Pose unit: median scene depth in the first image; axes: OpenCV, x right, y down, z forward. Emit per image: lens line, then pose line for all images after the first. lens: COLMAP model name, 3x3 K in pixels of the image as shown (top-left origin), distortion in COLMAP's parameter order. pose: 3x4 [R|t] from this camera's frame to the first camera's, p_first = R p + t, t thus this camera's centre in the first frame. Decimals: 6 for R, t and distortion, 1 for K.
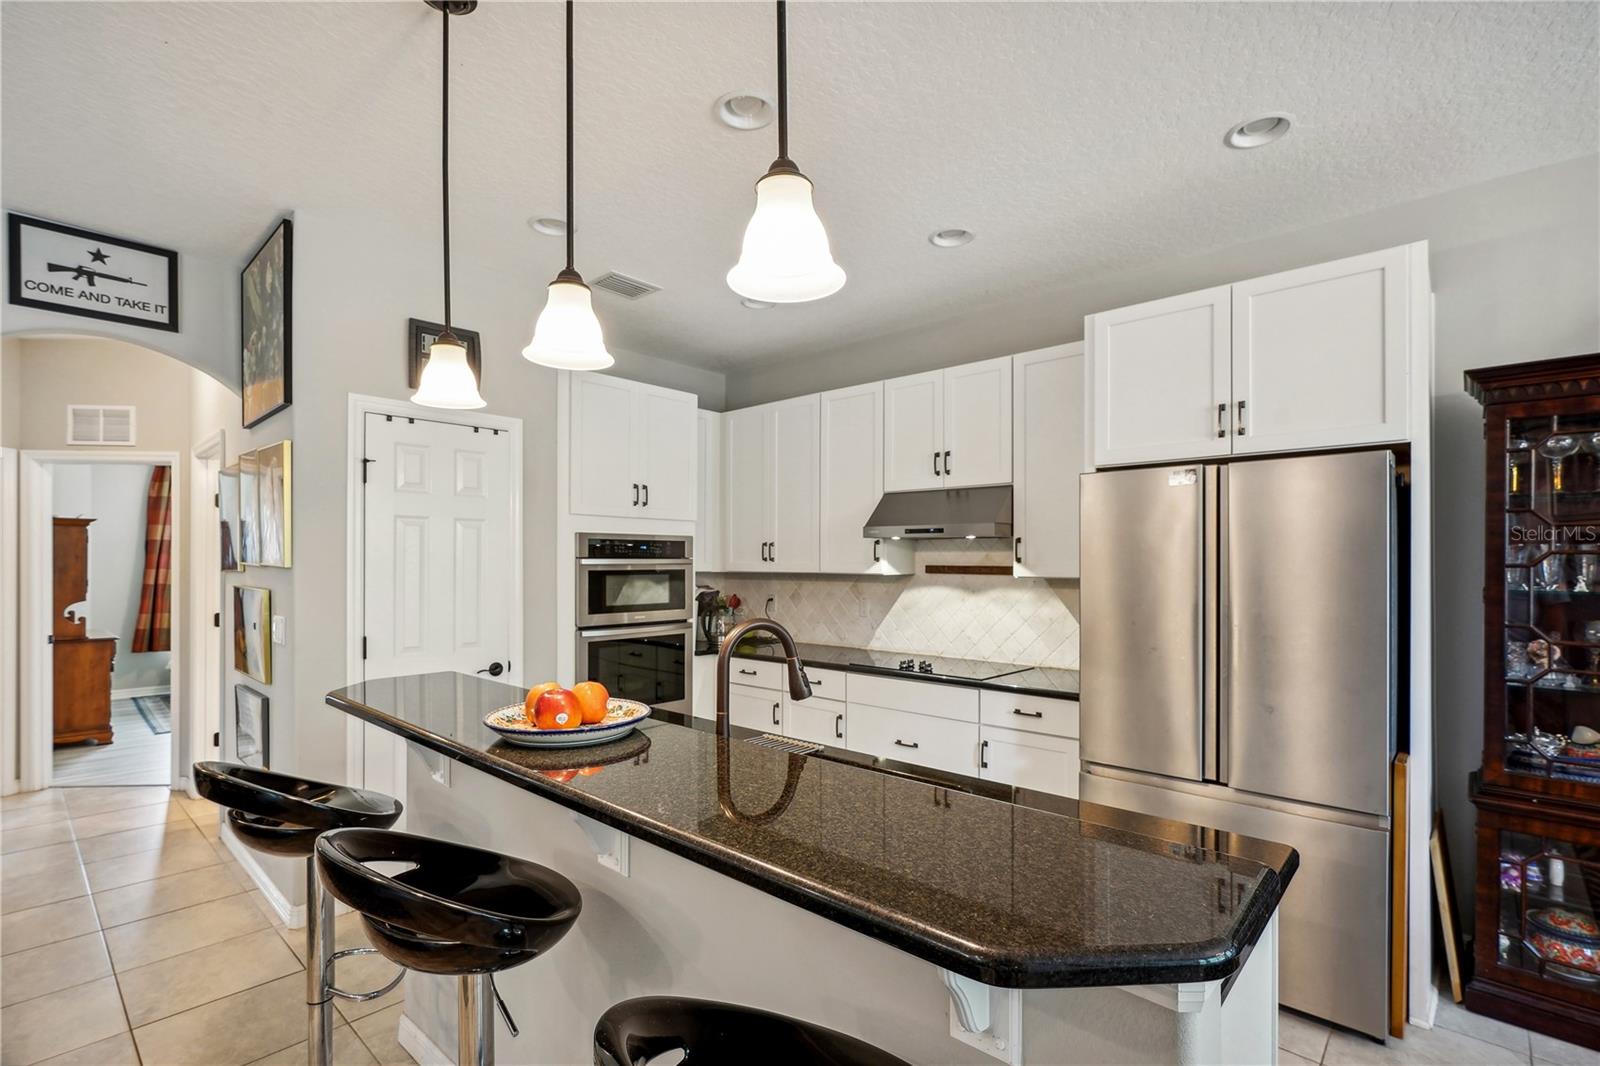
lens RADIAL K [[737.3, 0, 807.4], [0, 737.3, 568.7], [0, 0, 1]] dist [-0.001754, -0.000387]
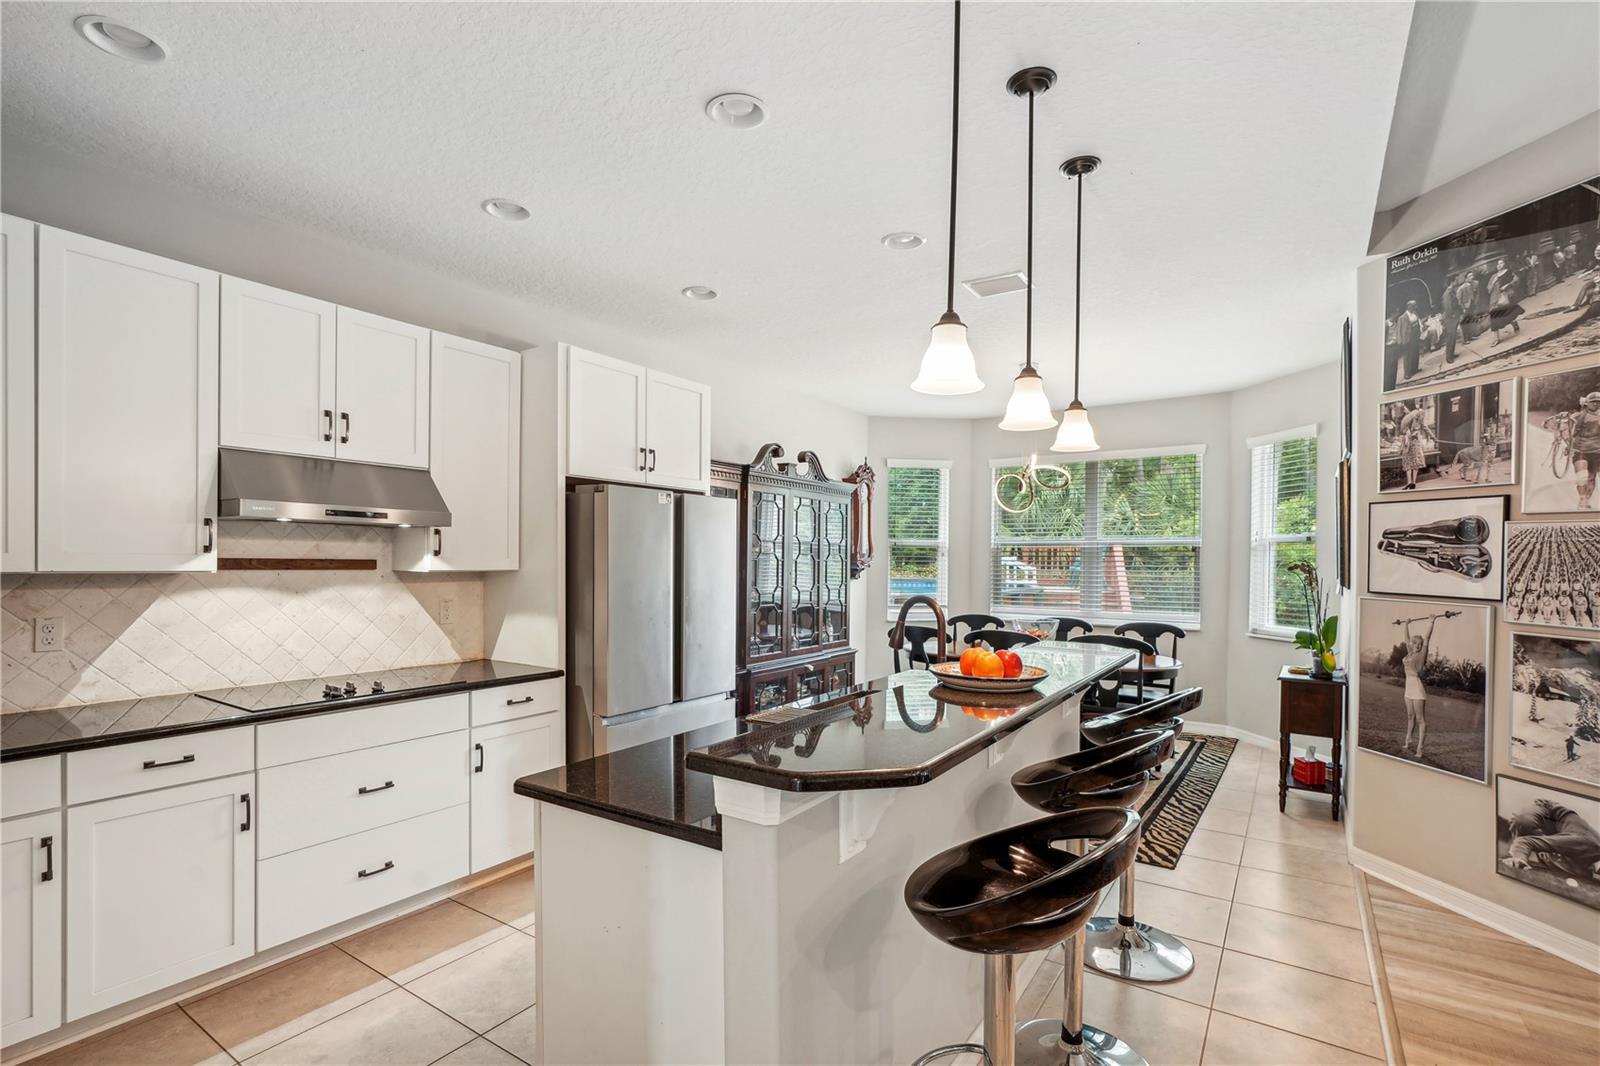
lens RADIAL K [[737.3, 0, 807.4], [0, 737.3, 568.7], [0, 0, 1]] dist [-0.001754, -0.000387]
pose [[-0.148309, -0.012677, 0.988860, -0.782088], [0.001646, 0.999913, 0.013065, -0.003543], [-0.988940, 0.003565, -0.148276, 0.743049]]
